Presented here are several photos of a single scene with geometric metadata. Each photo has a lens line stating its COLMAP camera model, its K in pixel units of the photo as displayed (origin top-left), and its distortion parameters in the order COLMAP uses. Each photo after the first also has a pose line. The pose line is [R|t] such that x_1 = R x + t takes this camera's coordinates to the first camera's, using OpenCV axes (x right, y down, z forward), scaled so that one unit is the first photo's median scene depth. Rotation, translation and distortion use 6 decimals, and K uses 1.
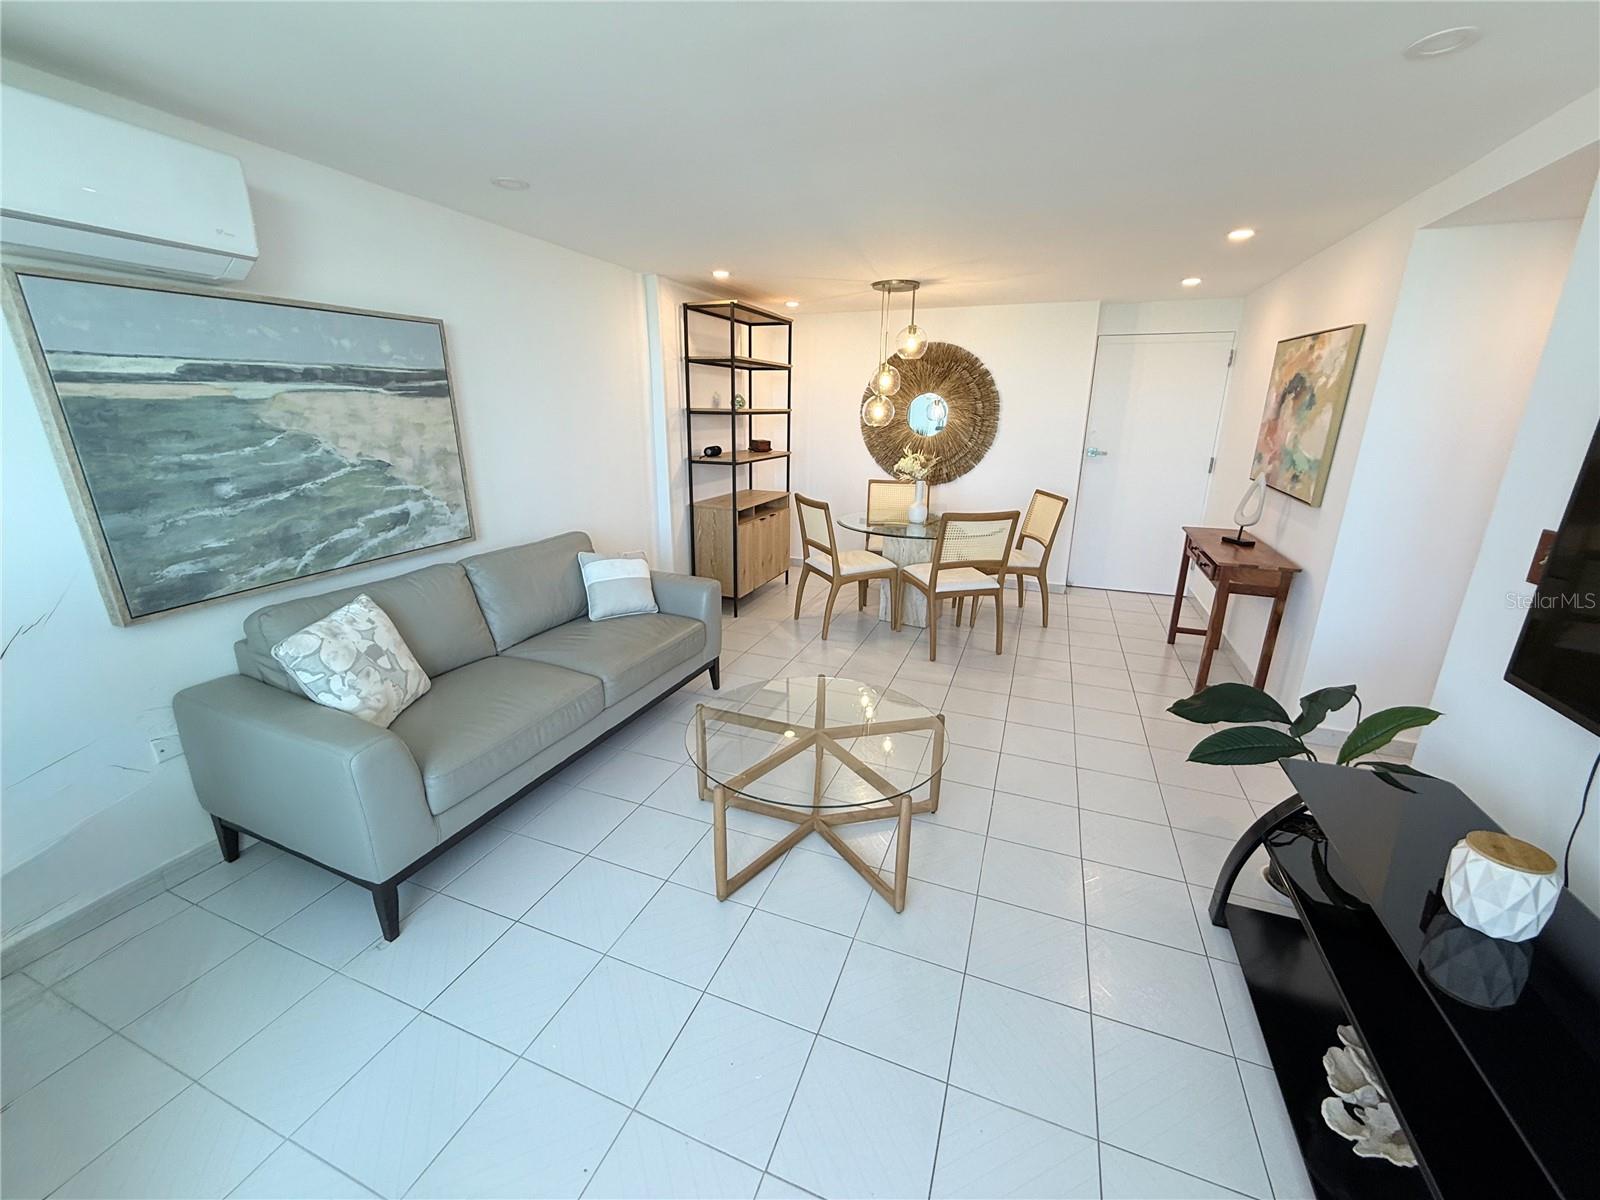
lens RADIAL K [[636.4, 0, 795.3], [0, 636.4, 600.1], [0, 0, 1]] dist [-0.000612, 0.000327]
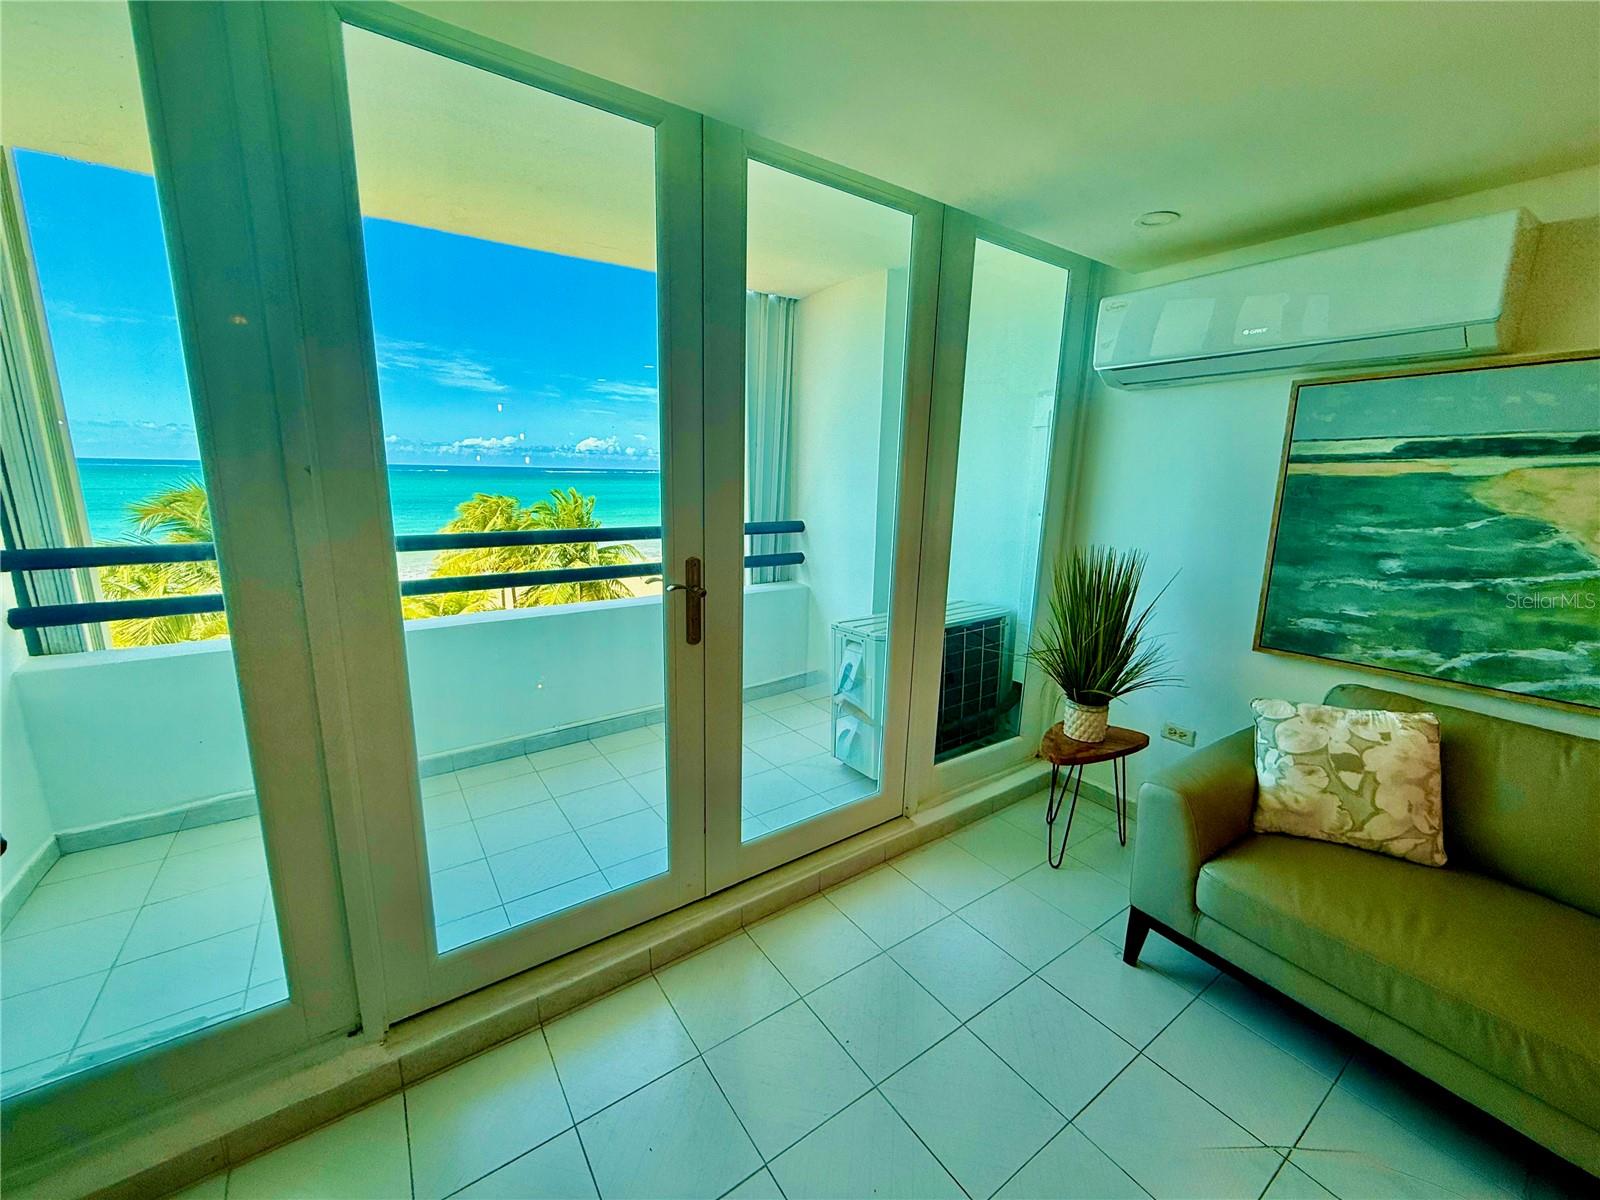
lens RADIAL K [[636.4, 0, 795.3], [0, 636.4, 600.1], [0, 0, 1]] dist [-0.000612, 0.000327]
pose [[-0.554491, 0.149387, -0.818671, 0.384768], [-0.260091, 0.903366, 0.341003, -0.197308], [0.790501, 0.402012, -0.462054, 0.667718]]
